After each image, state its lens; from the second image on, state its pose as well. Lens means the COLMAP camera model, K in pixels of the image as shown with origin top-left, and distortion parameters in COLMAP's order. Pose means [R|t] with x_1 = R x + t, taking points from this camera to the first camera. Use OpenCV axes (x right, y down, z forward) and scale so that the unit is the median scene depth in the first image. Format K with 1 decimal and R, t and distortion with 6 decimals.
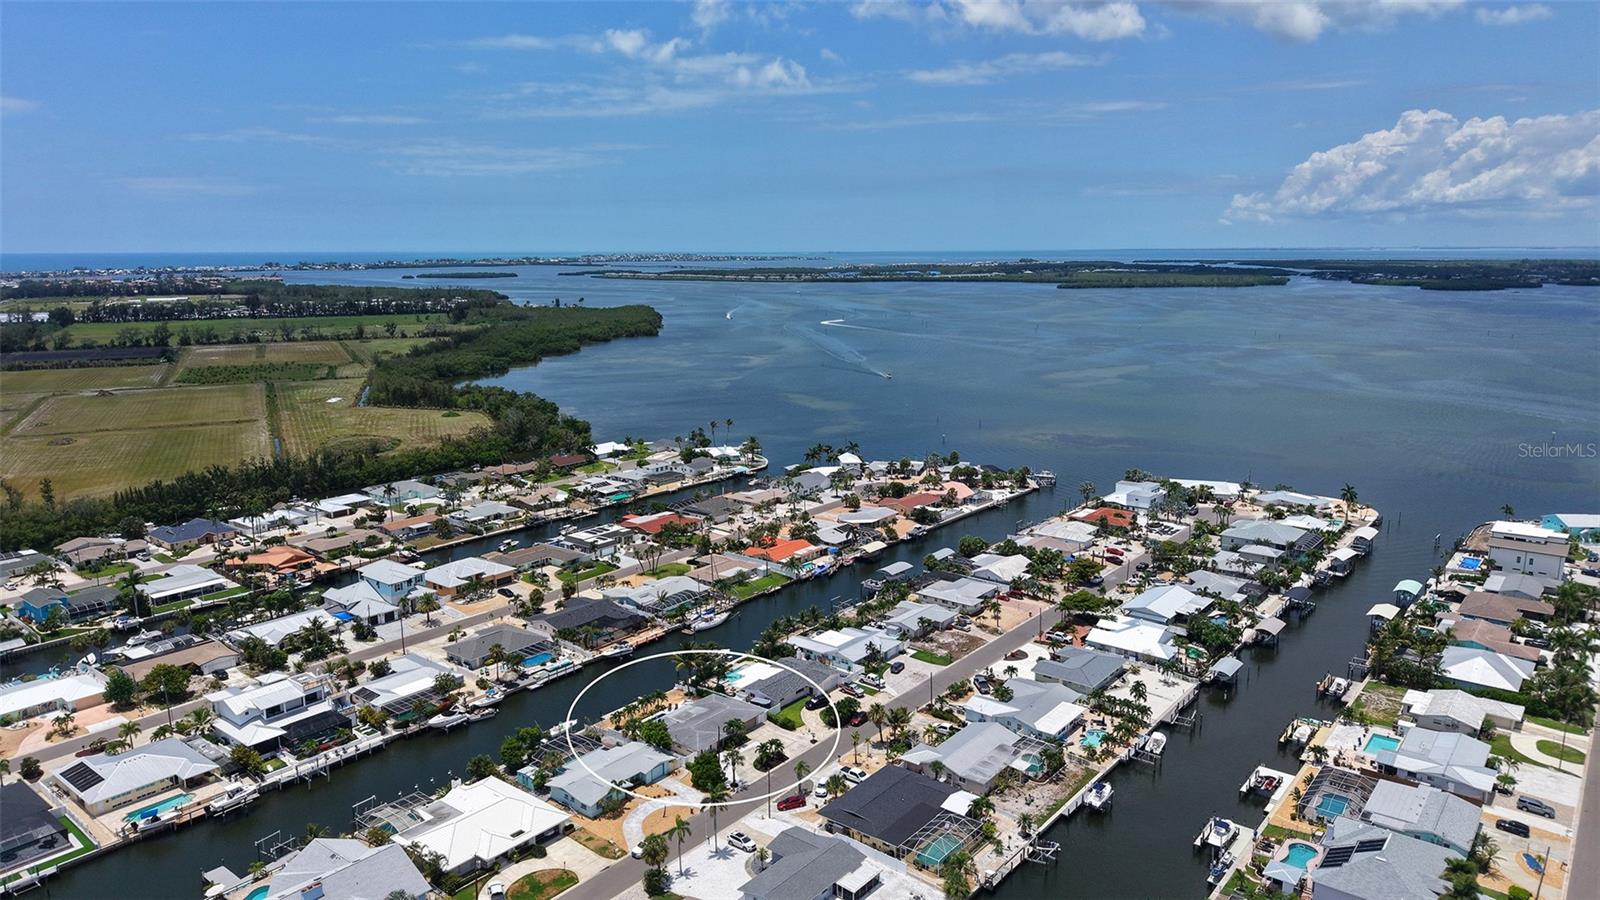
lens RADIAL K [[1087.3, 0, 800.0], [0, 1087.3, 450.0], [0, 0, 1]] dist [0.003476, 0.002528]
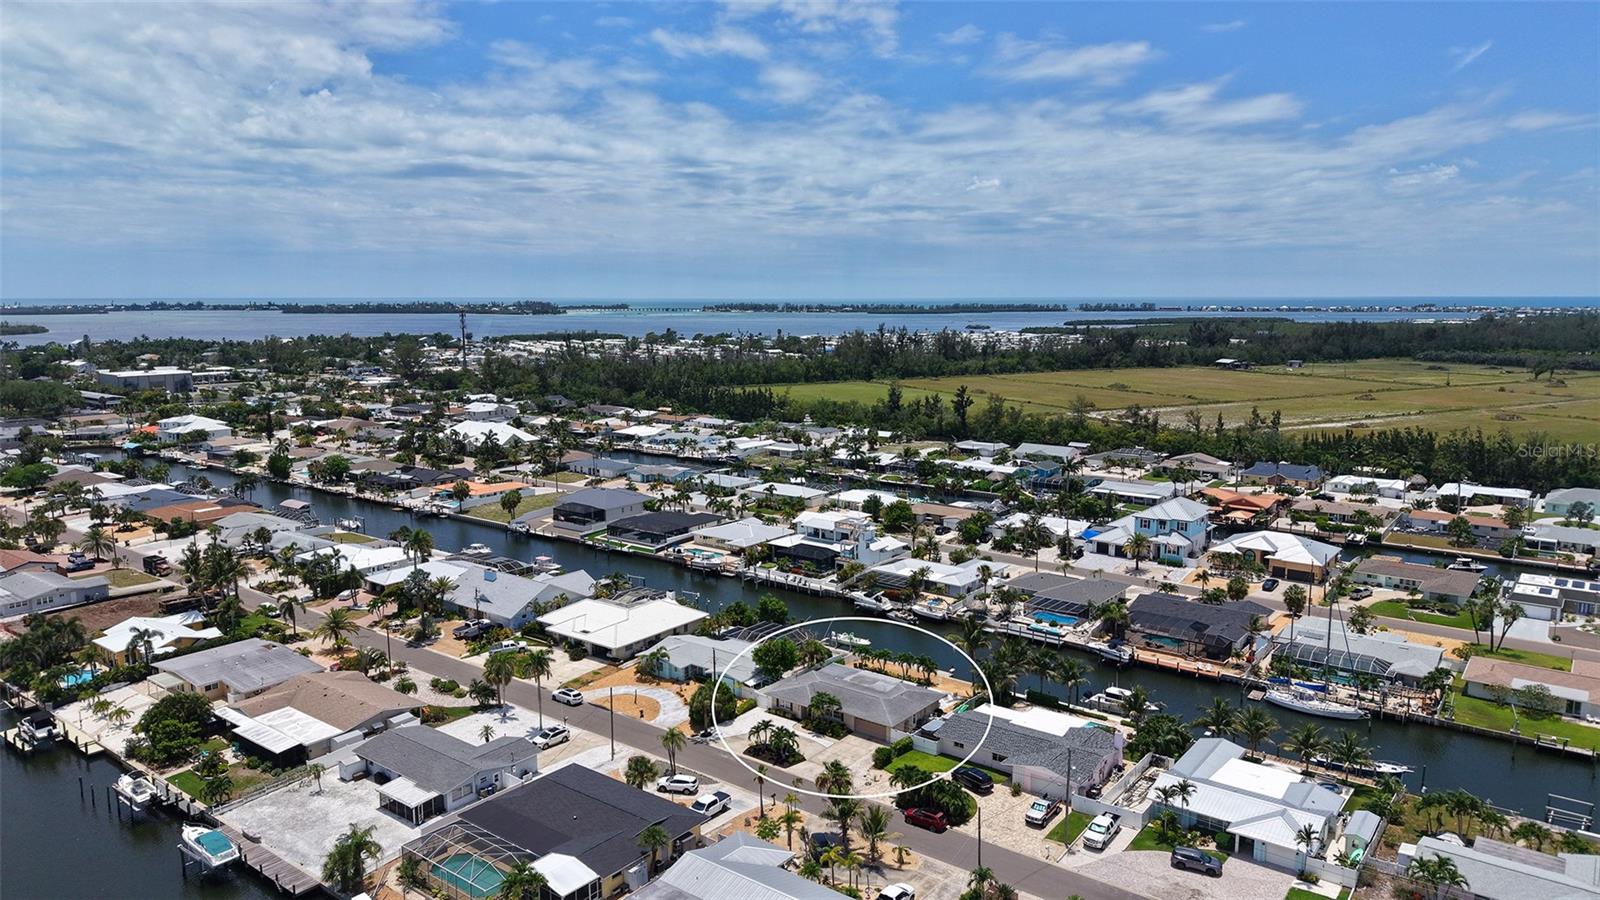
lens RADIAL K [[1087.3, 0, 800.0], [0, 1087.3, 450.0], [0, 0, 1]] dist [0.003476, 0.002528]
pose [[0.007132, 0.150745, -0.988547, 0.514800], [-0.188860, 0.970984, 0.146704, -0.001491], [0.981978, 0.185651, 0.035395, 0.800993]]
